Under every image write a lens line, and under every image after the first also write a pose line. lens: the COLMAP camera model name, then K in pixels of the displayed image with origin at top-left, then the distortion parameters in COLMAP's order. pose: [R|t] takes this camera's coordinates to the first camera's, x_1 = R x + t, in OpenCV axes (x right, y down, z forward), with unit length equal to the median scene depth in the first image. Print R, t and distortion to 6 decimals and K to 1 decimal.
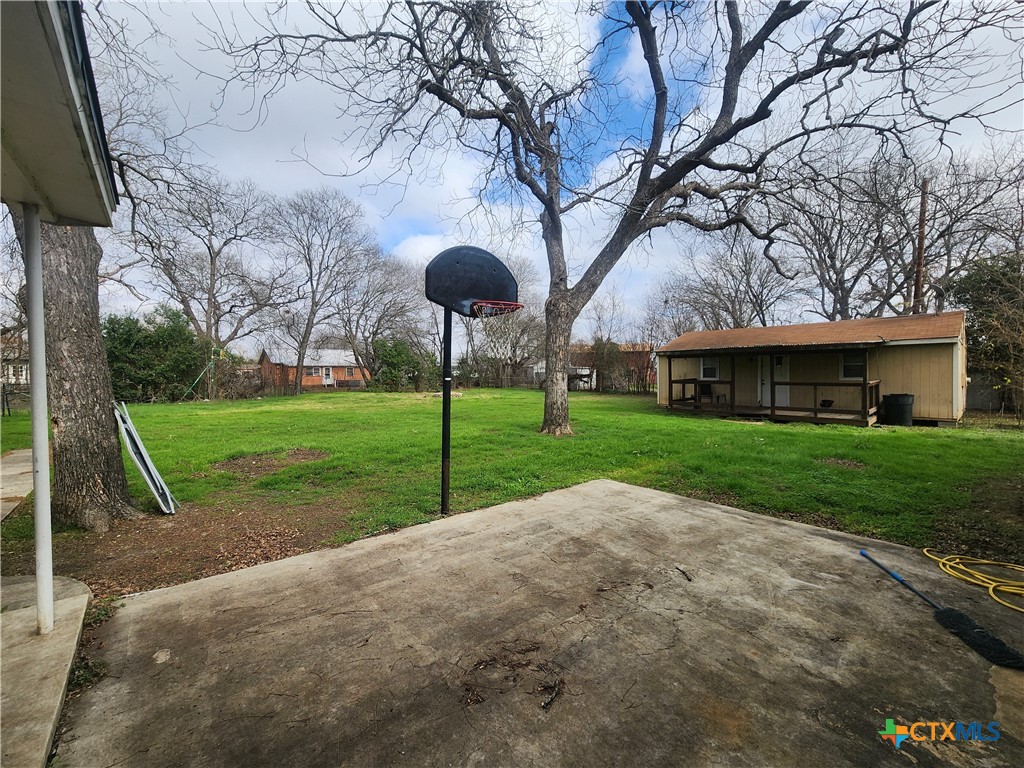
lens RADIAL K [[405.6, 0, 514.1], [0, 405.6, 380.6], [0, 0, 1]] dist [0.002341, -0.000043]
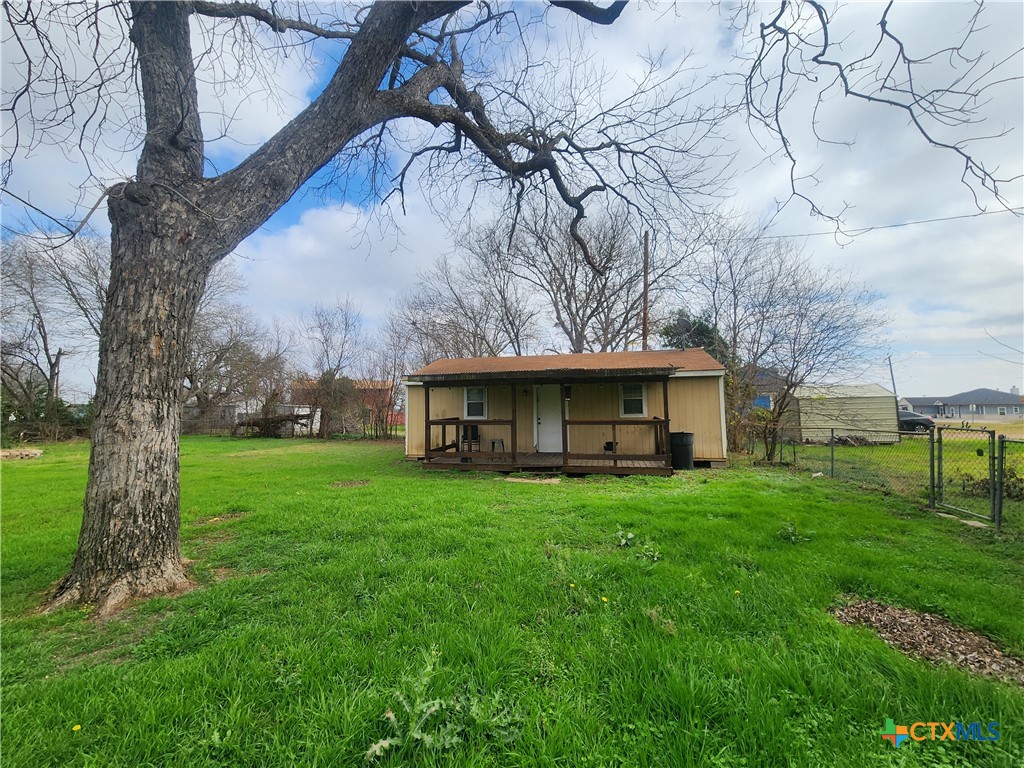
lens RADIAL K [[405.6, 0, 513.1], [0, 405.6, 384.3], [0, 0, 1]] dist [0.002341, -0.000043]
pose [[0.811412, 0.039072, 0.583168, 0.106575], [0.014736, 0.996078, -0.087240, 0.000482], [-0.584289, 0.079381, 0.807654, 0.369570]]
